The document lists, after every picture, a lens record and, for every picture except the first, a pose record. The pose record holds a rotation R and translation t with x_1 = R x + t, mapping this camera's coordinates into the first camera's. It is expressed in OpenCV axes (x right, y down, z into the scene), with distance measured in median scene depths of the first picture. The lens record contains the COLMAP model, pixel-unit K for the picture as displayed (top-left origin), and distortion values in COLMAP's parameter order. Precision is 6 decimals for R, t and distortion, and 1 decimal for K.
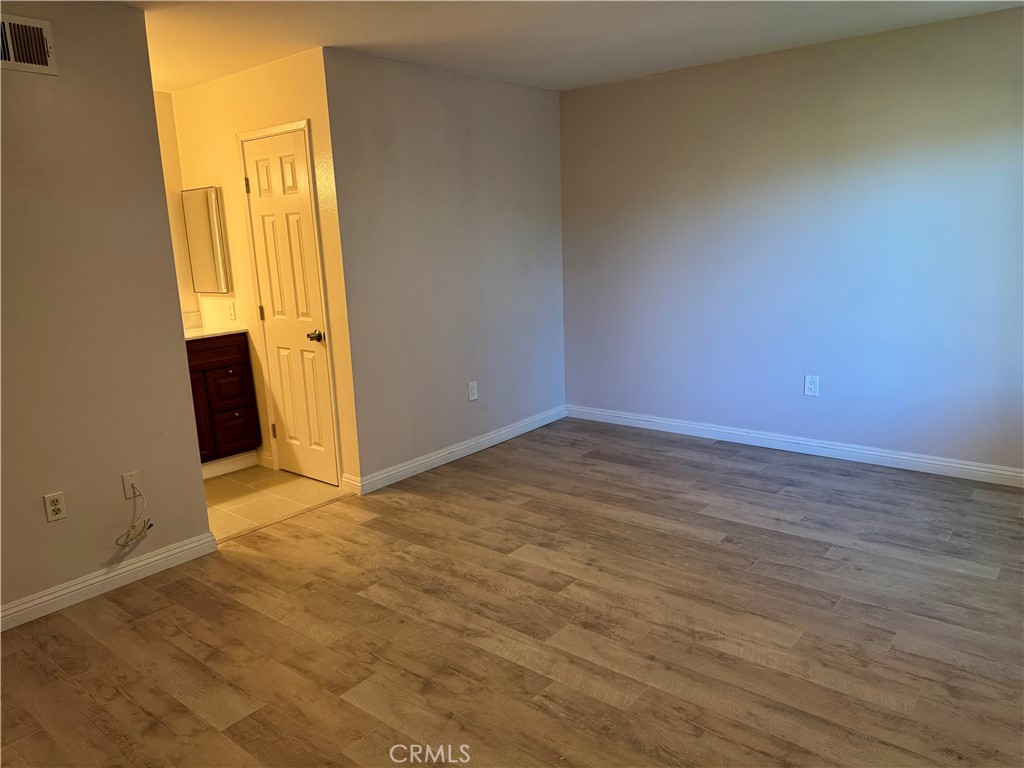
lens RADIAL K [[723.3, 0, 512.5], [0, 723.3, 384.5], [0, 0, 1]] dist [0.011639, -0.027538]
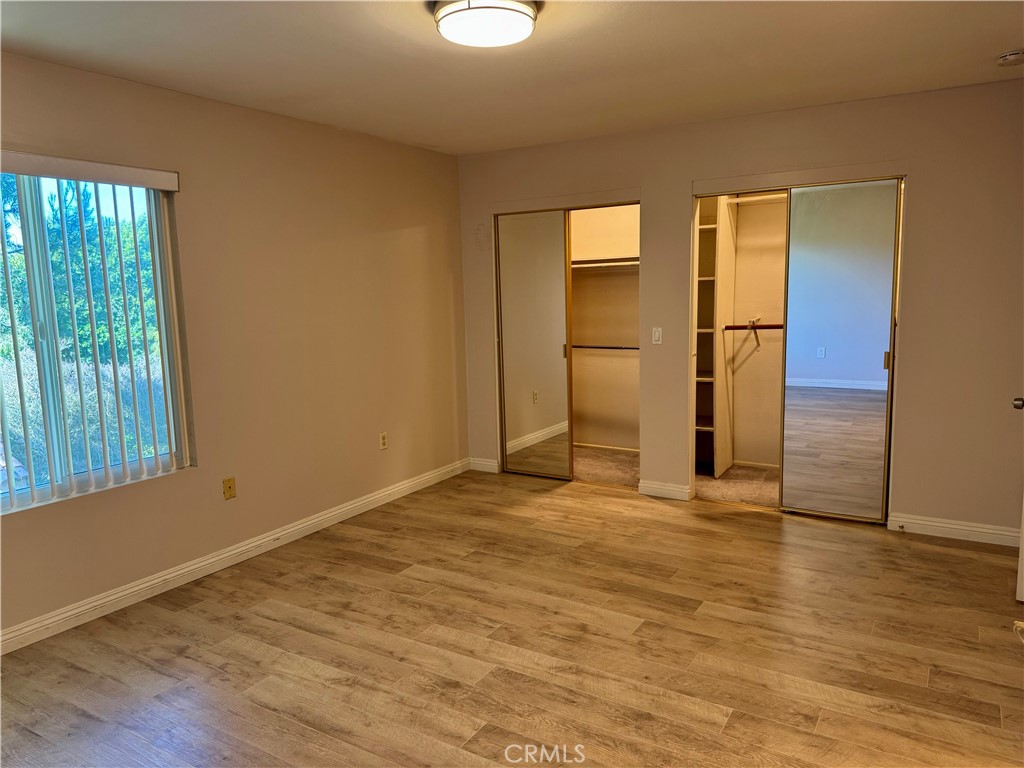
lens RADIAL K [[723.3, 0, 511.9], [0, 723.3, 384.3], [0, 0, 1]] dist [0.011639, -0.027538]
pose [[-0.990398, 0.075391, -0.115881, 0.114858], [0.032760, 0.942329, 0.333081, -0.393390], [0.134309, 0.326087, -0.935750, 1.876669]]
